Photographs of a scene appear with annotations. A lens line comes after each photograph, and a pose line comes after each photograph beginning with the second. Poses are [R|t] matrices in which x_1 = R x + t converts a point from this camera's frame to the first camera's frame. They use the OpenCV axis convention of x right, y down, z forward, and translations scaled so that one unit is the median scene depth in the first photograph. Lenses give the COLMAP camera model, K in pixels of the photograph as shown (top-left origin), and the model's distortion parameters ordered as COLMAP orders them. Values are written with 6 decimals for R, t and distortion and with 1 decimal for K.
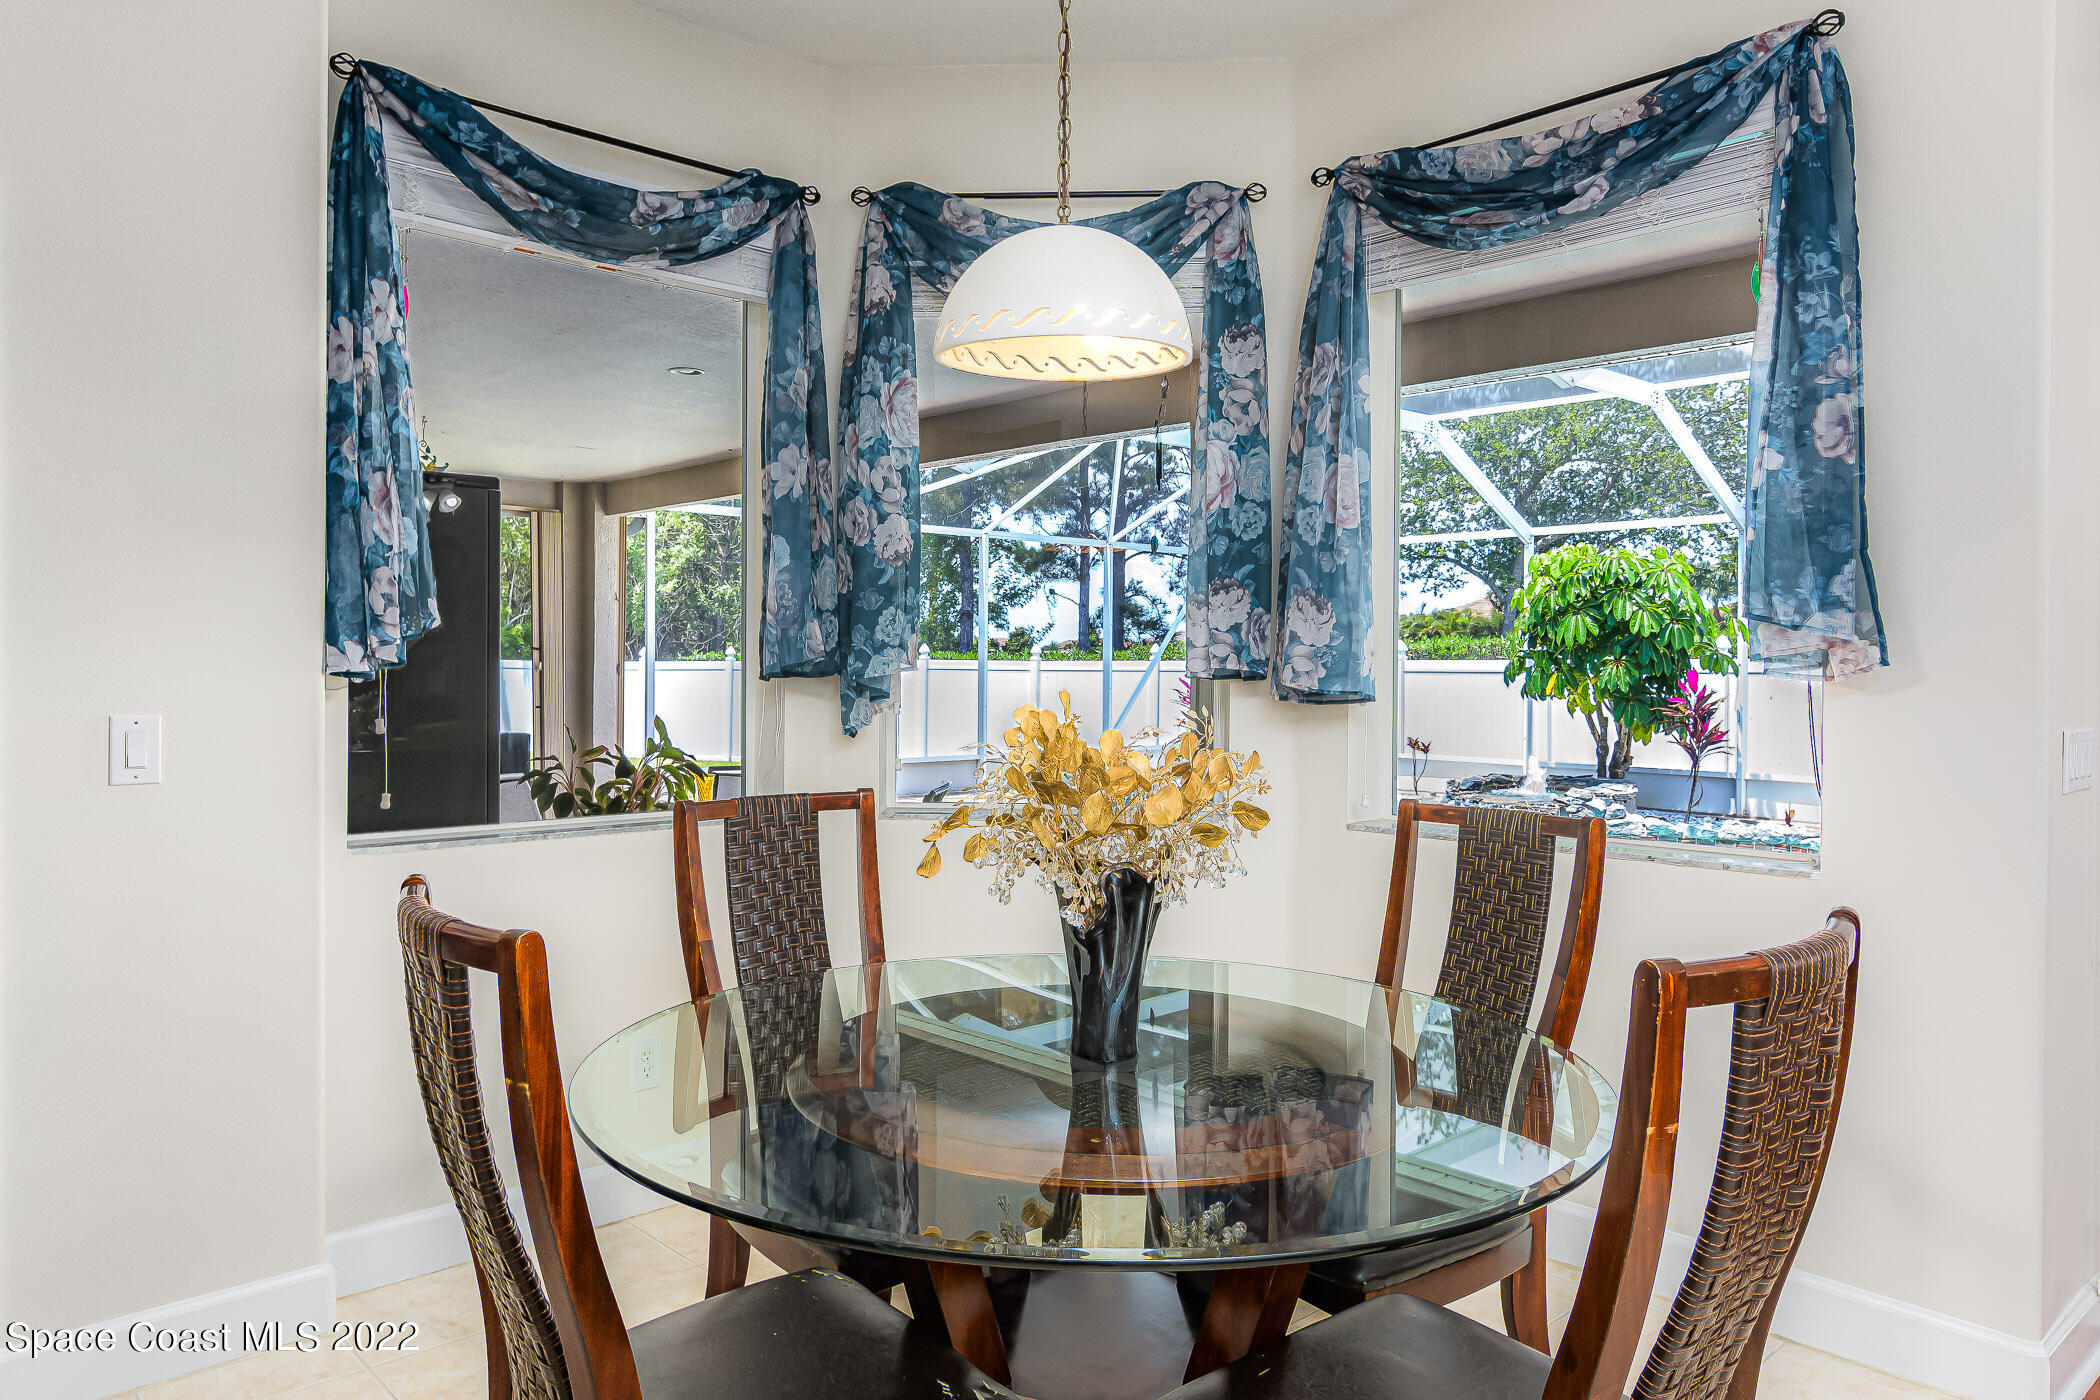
lens RADIAL K [[1382.9, 0, 1043.1], [0, 1382.9, 662.9], [0, 0, 1]] dist [0.002722, 0.001340]
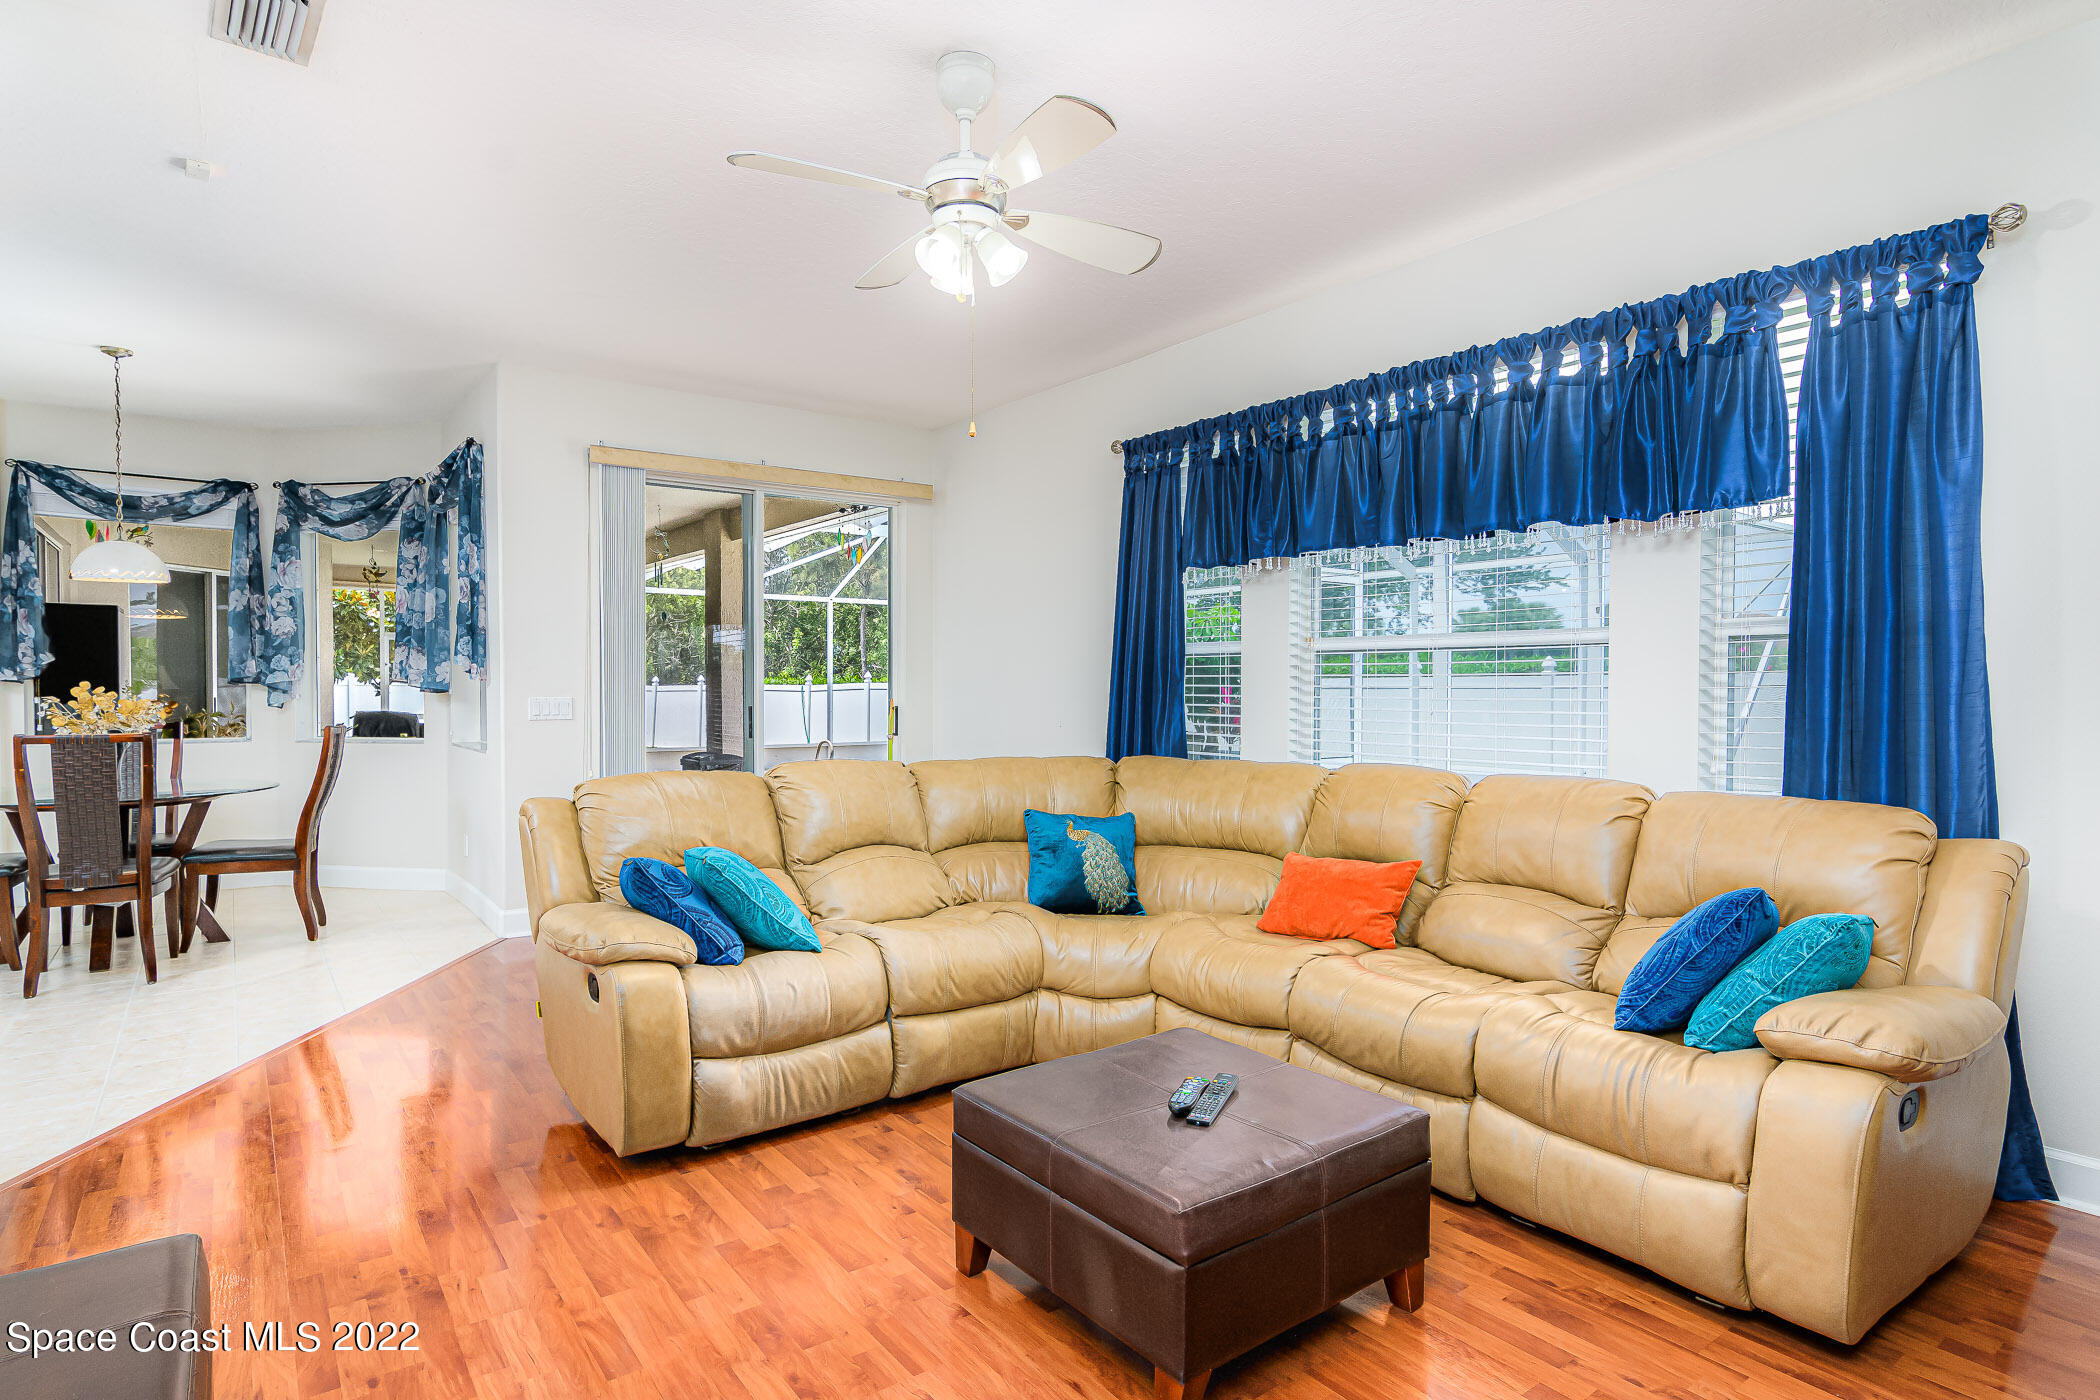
lens RADIAL K [[1128.9, 0, 1050.0], [0, 1128.9, 700.0], [0, 0, 1]] dist [0.022684, 0.000380]
pose [[0.989899, -0.000682, -0.141771, 1.555644], [0.001913, 0.999962, 0.008549, 0.025365], [0.141759, -0.008734, 0.989863, -0.822260]]
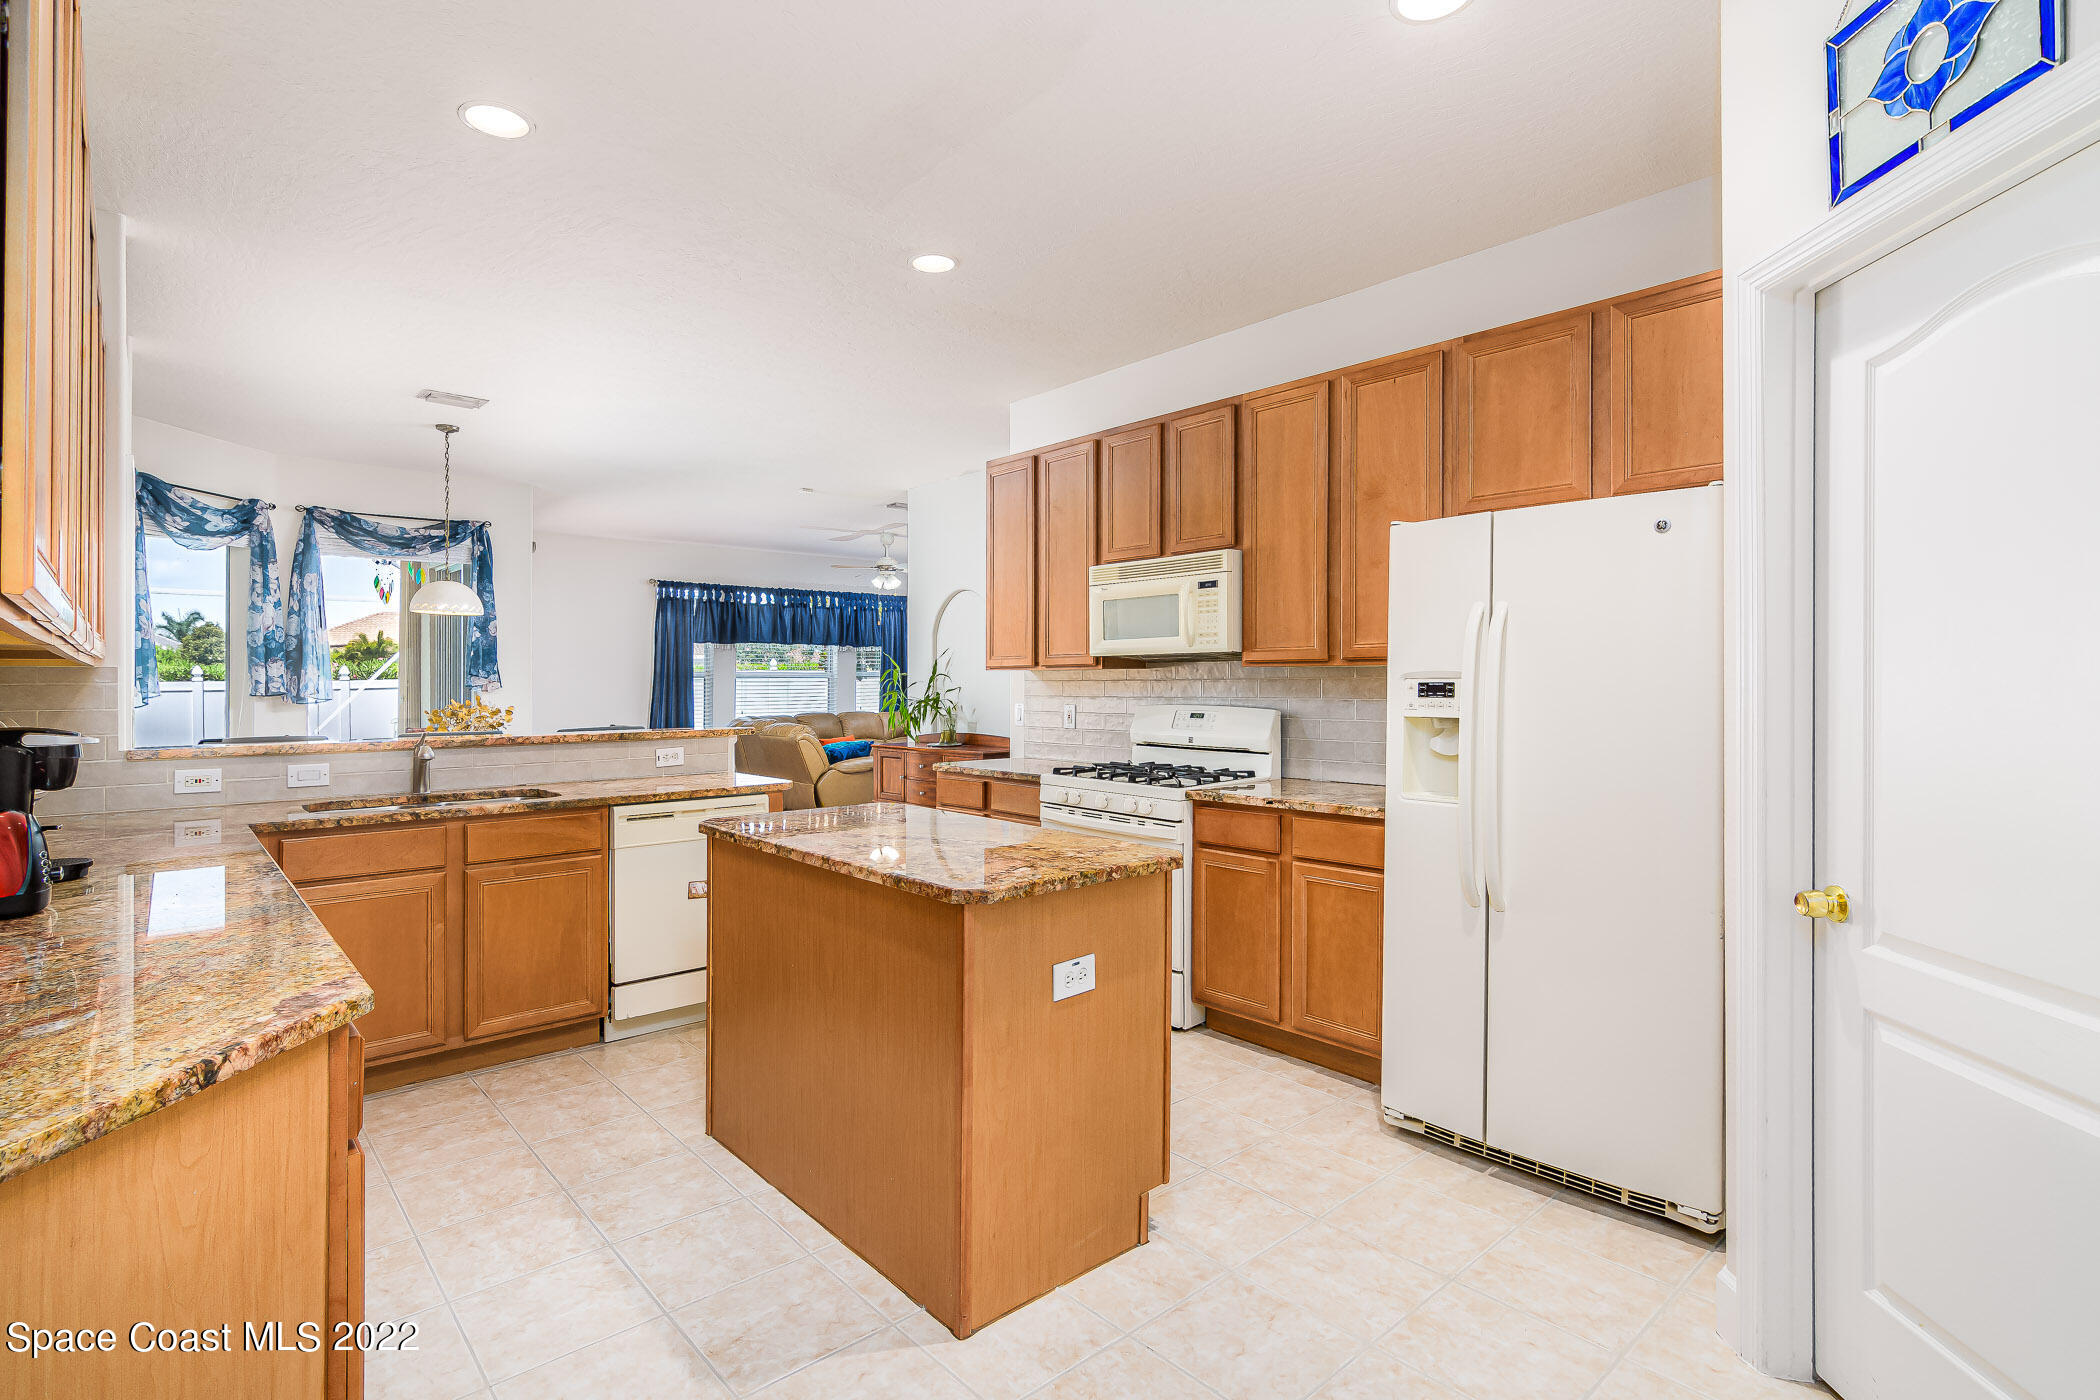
lens RADIAL K [[1014.6, 0, 1003.2], [0, 1014.6, 684.6], [0, 0, 1]] dist [-0.000200, 0.000205]
pose [[0.070661, -0.003751, 0.997493, -1.691349], [0.004982, 0.999982, 0.003408, -0.007313], [-0.997488, 0.004729, 0.070679, -0.507898]]
